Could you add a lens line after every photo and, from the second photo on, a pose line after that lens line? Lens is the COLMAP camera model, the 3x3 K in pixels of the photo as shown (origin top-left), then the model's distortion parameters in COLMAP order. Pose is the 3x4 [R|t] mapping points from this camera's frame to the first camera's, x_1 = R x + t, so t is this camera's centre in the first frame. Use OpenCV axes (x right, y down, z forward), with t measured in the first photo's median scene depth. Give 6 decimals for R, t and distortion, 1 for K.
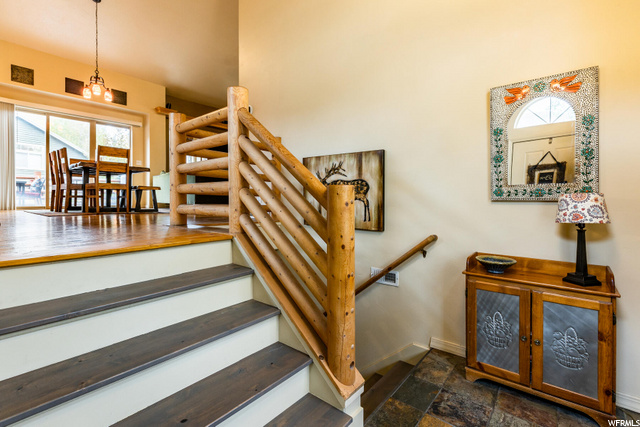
lens RADIAL K [[297.7, 0, 324.1], [0, 297.7, 202.1], [0, 0, 1]] dist [0.001475, 0.000891]
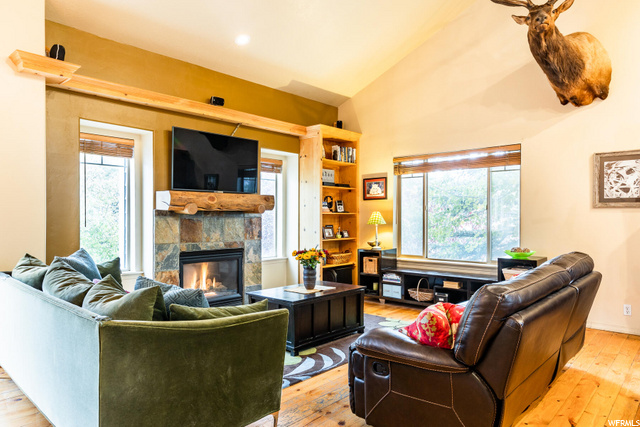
lens RADIAL K [[423.8, 0, 320.5], [0, 423.8, 217.4], [0, 0, 1]] dist [-0.005924, -0.000485]
pose [[0.999215, -0.006664, -0.039040, -0.239121], [0.006078, 0.999867, -0.015103, -0.148058], [0.039135, 0.014854, 0.999124, 0.623059]]
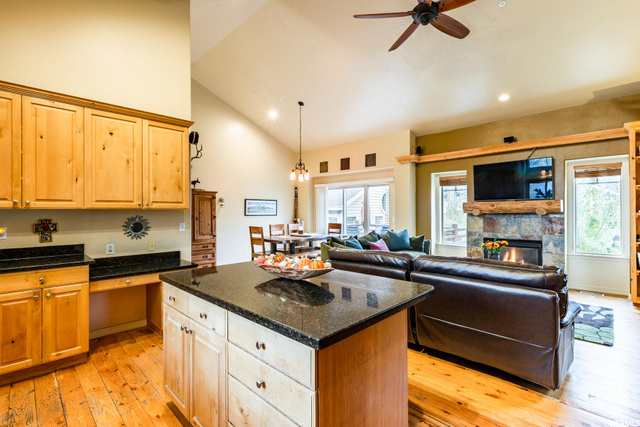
lens RADIAL K [[297.7, 0, 321.9], [0, 297.7, 209.6], [0, 0, 1]] dist [0.001475, 0.000891]
pose [[-0.085349, -0.015693, -0.996228, 0.382745], [-0.012699, 0.999812, -0.014661, -0.163247], [0.996270, 0.011400, -0.085532, 0.943899]]
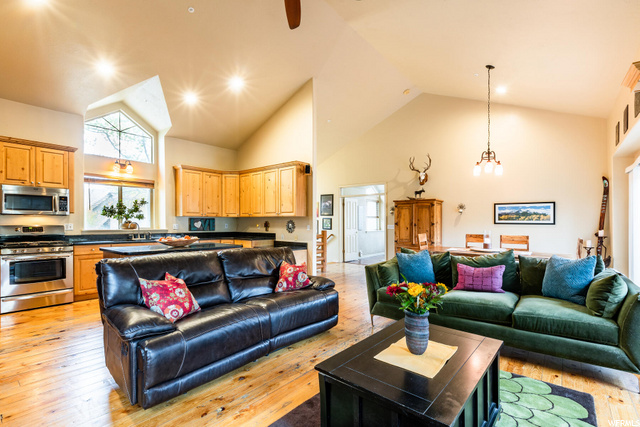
lens RADIAL K [[297.7, 0, 320.7], [0, 297.7, 223.7], [0, 0, 1]] dist [0.001475, 0.000891]
pose [[-0.999907, -0.012746, 0.004912, -0.199960], [-0.012647, 0.999728, 0.019597, -0.164831], [-0.005160, 0.019533, -0.999796, 1.510081]]
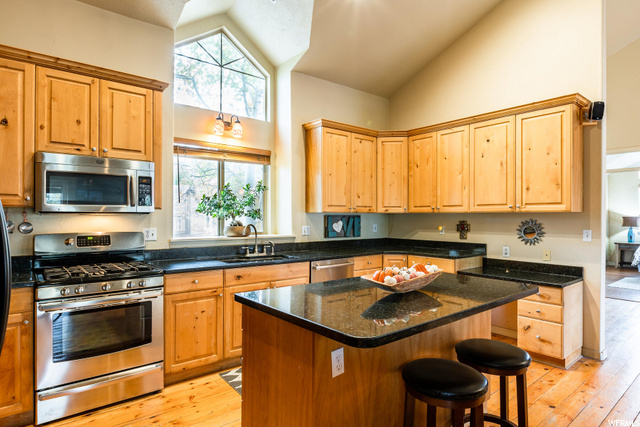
lens RADIAL K [[361.6, 0, 322.2], [0, 361.6, 214.0], [0, 0, 1]] dist [-0.007532, -0.000731]
pose [[-0.980876, -0.008560, 0.194447, 0.109751], [-0.006521, 0.999917, 0.011125, -0.168686], [-0.194526, 0.009644, -0.980850, 1.201348]]
